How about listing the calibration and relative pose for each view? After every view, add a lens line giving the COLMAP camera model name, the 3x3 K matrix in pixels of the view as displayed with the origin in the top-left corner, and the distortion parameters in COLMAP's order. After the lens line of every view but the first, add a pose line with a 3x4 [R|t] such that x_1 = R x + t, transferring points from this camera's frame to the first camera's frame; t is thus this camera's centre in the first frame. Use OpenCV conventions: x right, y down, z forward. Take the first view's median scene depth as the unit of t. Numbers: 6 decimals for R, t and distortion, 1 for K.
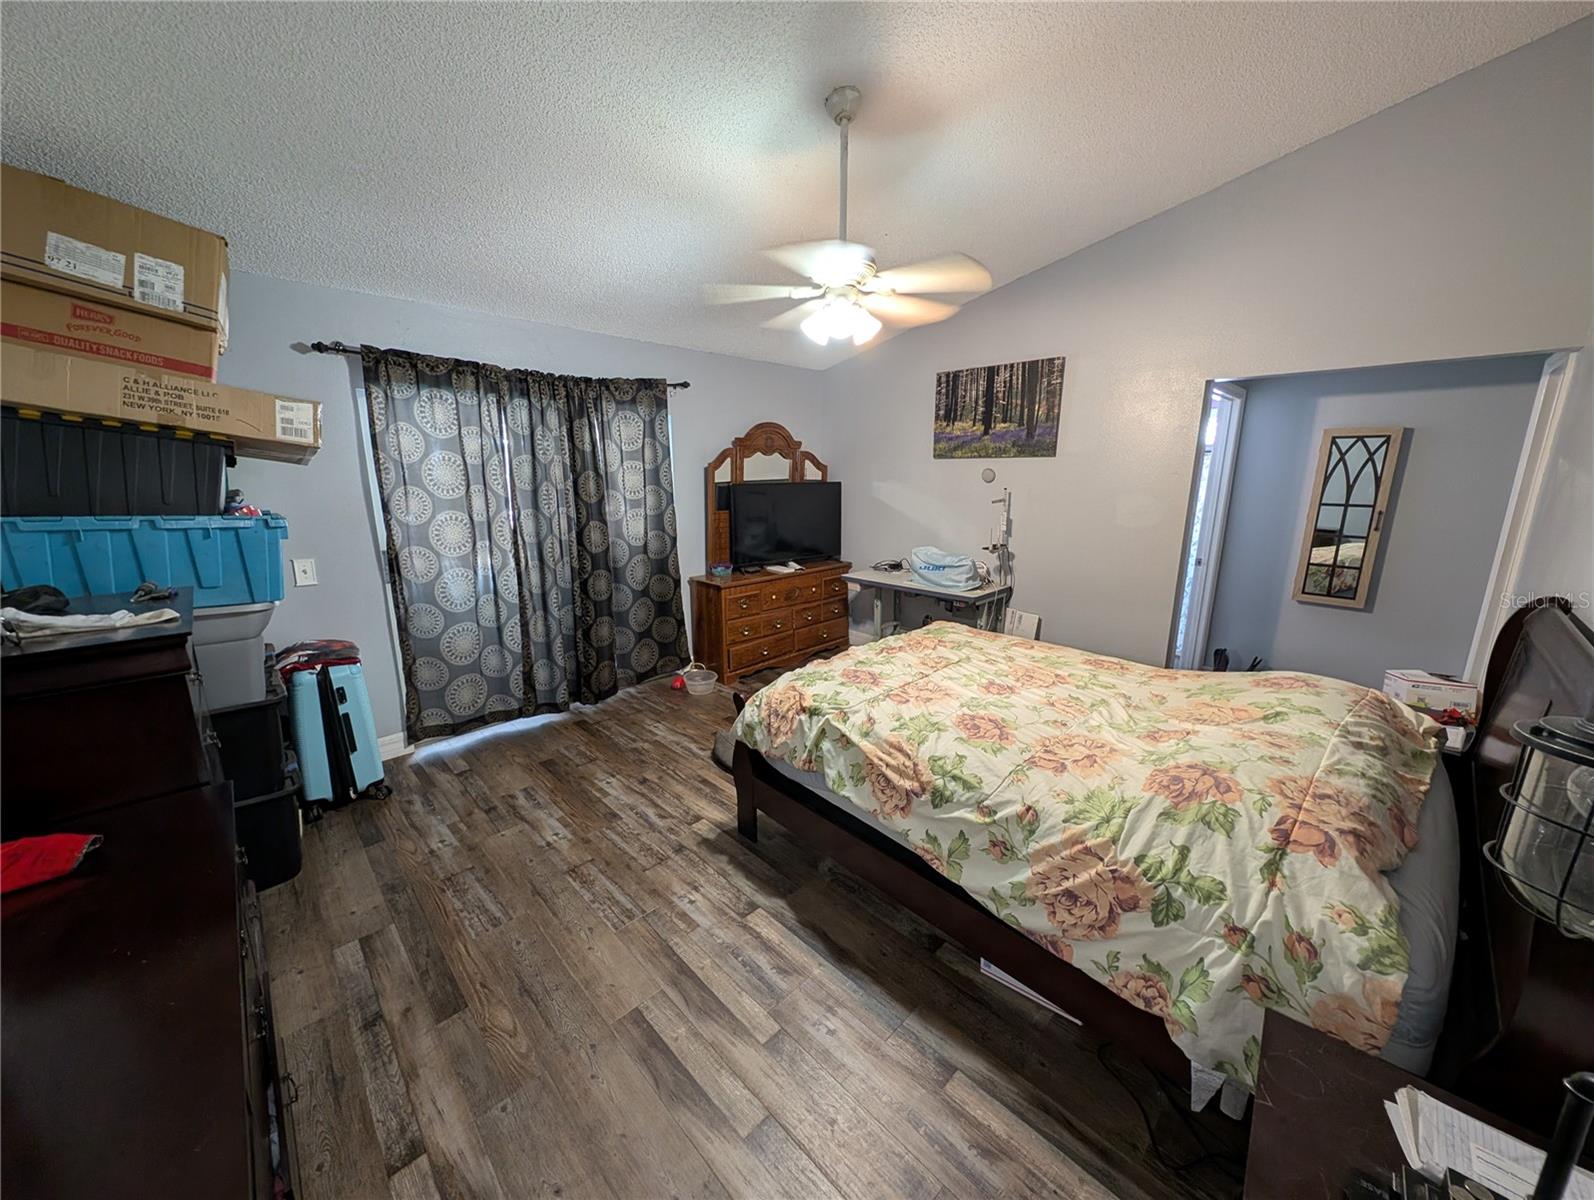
lens RADIAL K [[582.9, 0, 801.5], [0, 582.9, 599.3], [0, 0, 1]] dist [0.006006, -0.002616]
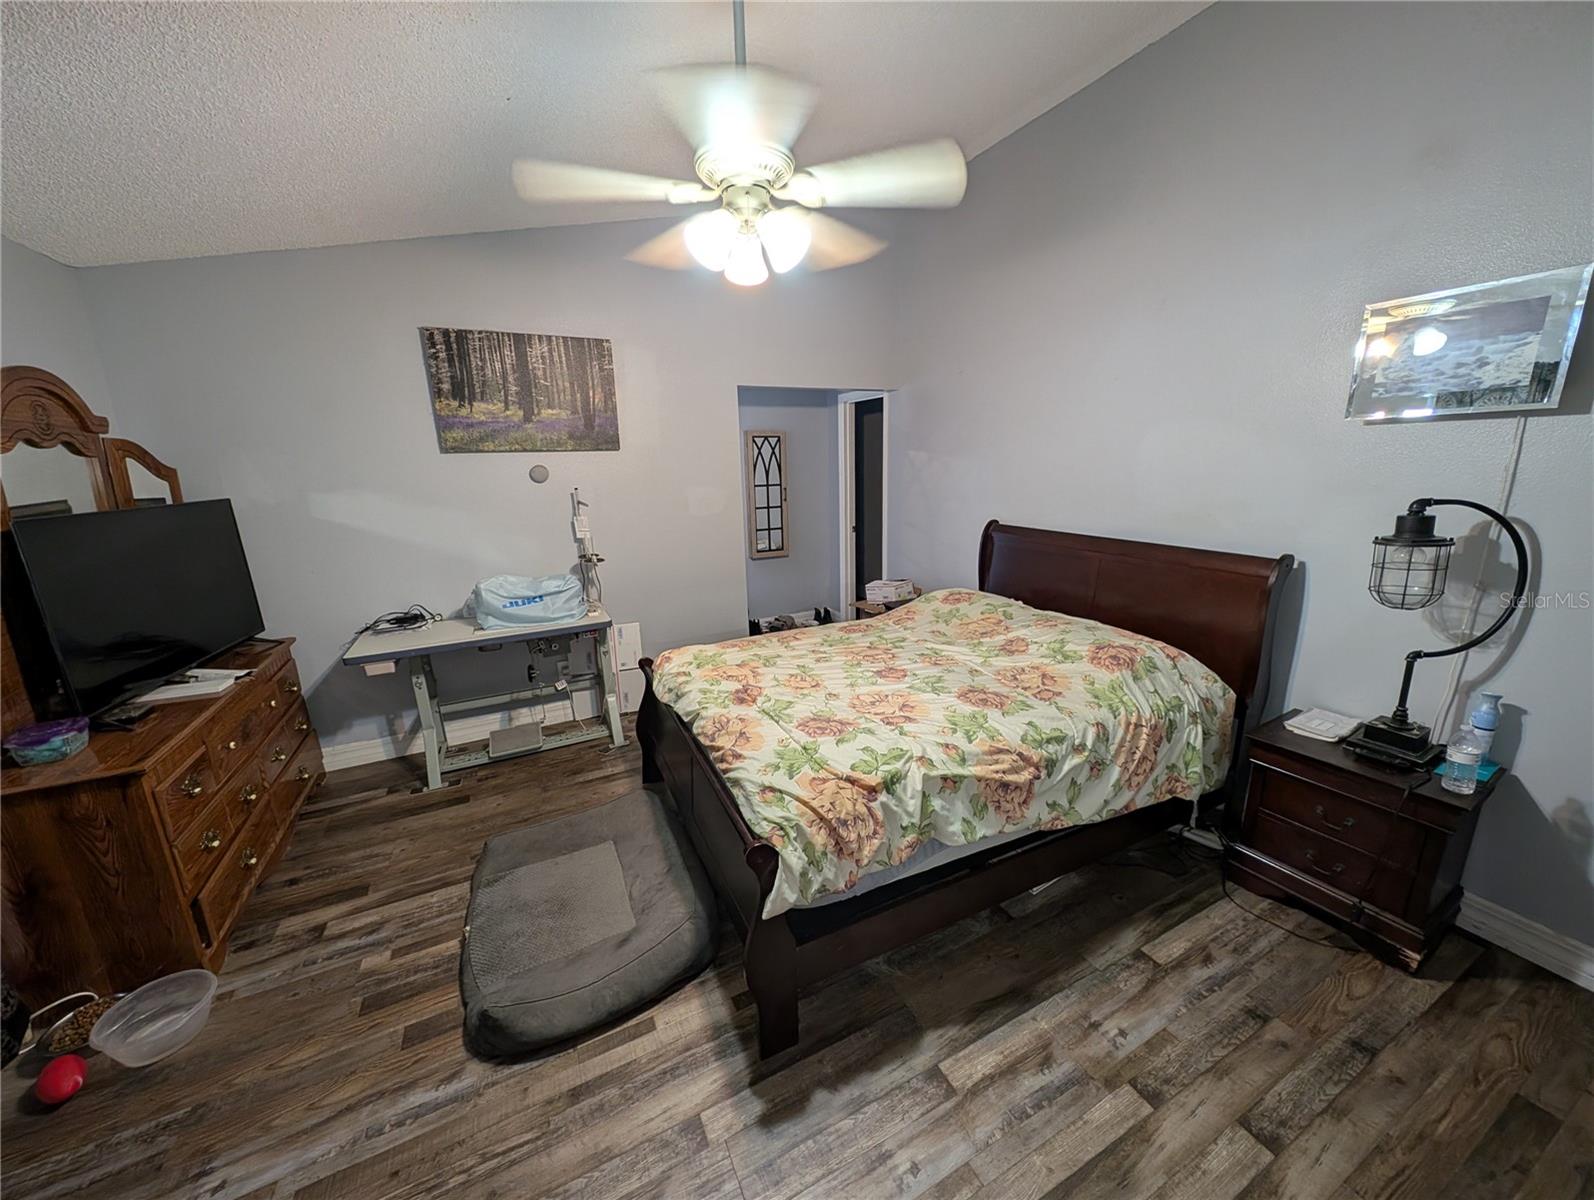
lens RADIAL K [[582.9, 0, 799.5], [0, 582.9, 600.5], [0, 0, 1]] dist [0.006006, -0.002616]
pose [[0.312347, -0.234822, 0.920488, -0.600962], [0.232261, 0.958437, 0.165691, -0.169462], [-0.921138, 0.162040, 0.353905, 0.736889]]
